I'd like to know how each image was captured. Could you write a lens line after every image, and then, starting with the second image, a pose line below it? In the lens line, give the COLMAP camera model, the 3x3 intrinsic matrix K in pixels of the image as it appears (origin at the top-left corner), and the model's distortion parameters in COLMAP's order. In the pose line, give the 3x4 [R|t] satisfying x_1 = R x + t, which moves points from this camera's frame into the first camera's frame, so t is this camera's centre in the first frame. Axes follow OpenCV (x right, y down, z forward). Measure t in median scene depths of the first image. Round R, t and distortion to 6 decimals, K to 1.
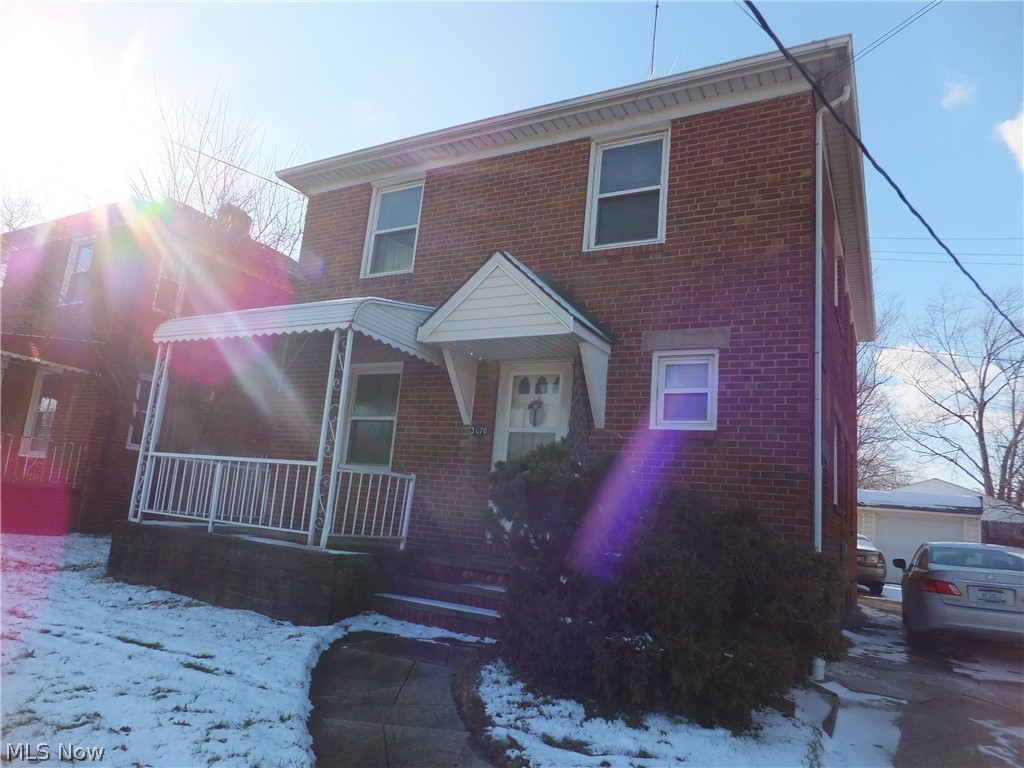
lens RADIAL K [[696.0, 0, 505.2], [0, 696.0, 385.5], [0, 0, 1]] dist [-0.047166, 0.010447]
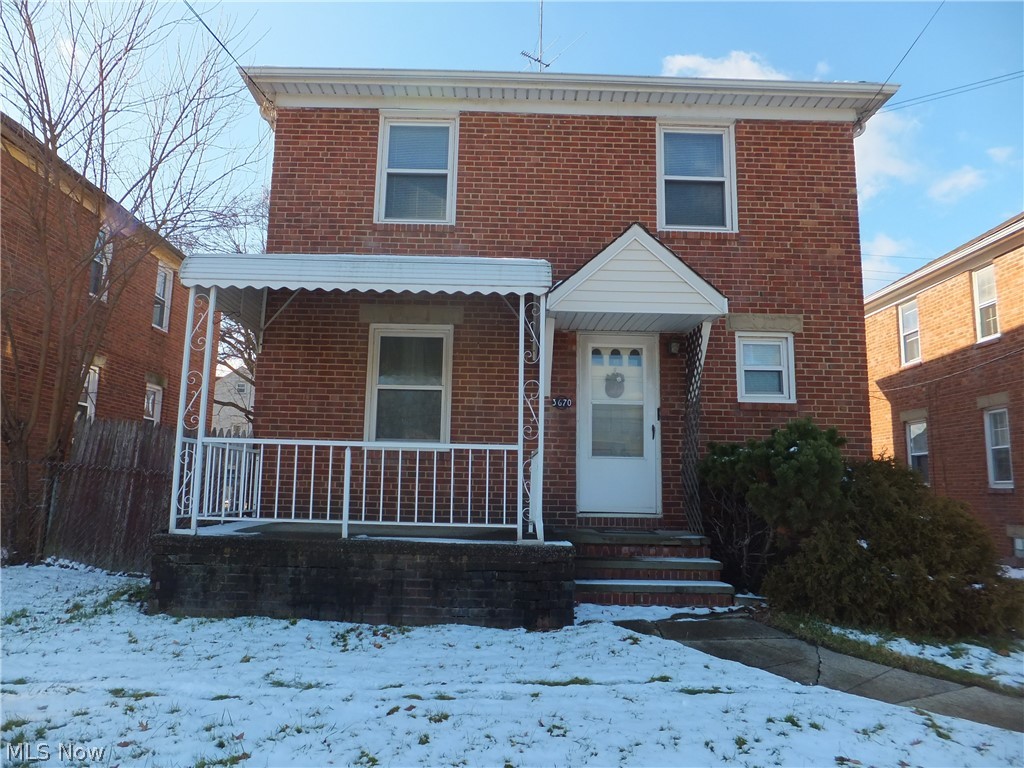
lens RADIAL K [[696.0, 0, 506.0], [0, 696.0, 382.1], [0, 0, 1]] dist [-0.047166, 0.010447]
pose [[0.863440, 0.002929, 0.504442, -0.664878], [-0.036807, 0.997684, 0.057209, -0.018400], [-0.503106, -0.067964, 0.861548, 0.227986]]
